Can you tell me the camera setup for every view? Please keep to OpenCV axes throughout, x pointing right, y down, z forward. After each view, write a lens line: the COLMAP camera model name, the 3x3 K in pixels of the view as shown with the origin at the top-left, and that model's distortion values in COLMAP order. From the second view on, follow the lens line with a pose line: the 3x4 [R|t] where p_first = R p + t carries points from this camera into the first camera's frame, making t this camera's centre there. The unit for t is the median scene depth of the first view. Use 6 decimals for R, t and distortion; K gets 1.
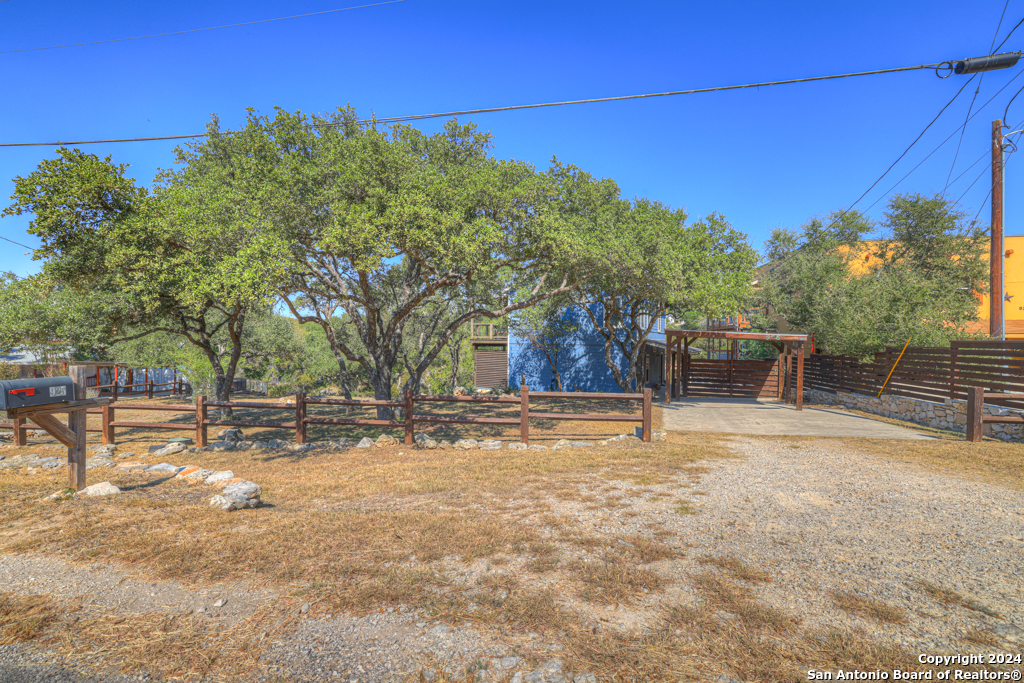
lens RADIAL K [[429.3, 0, 510.2], [0, 429.3, 347.9], [0, 0, 1]] dist [-0.023265, 0.004785]
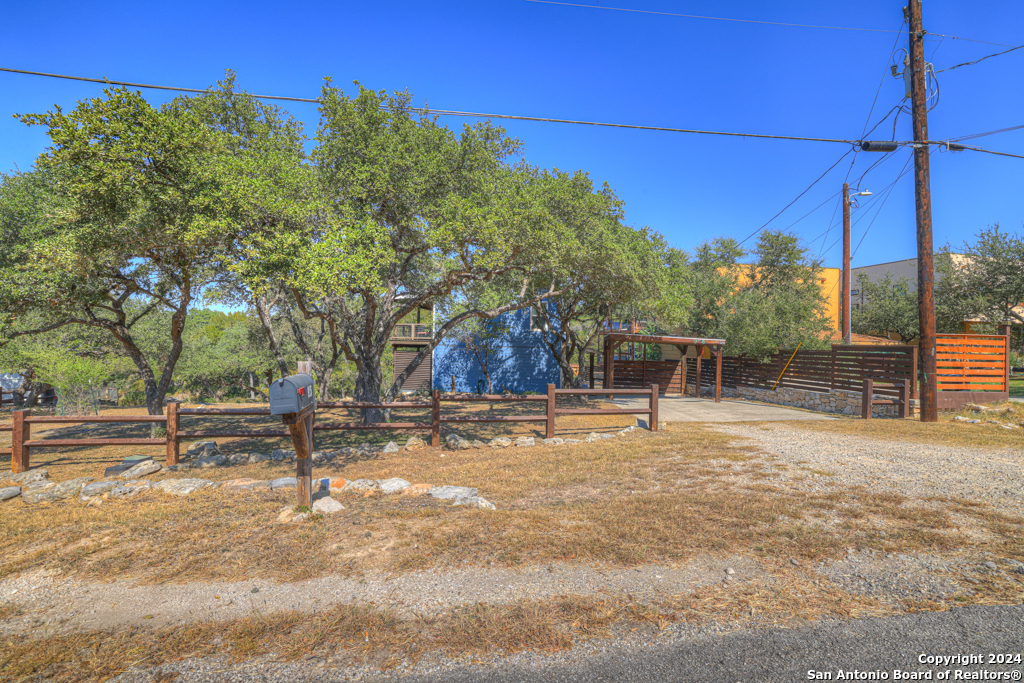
lens RADIAL K [[429.3, 0, 506.7], [0, 429.3, 346.8], [0, 0, 1]] dist [-0.023265, 0.004785]
pose [[0.956225, 0.009549, 0.292478, -0.259984], [-0.007405, 0.999937, -0.008437, 0.004672], [-0.292540, 0.005902, 0.956235, 0.016375]]
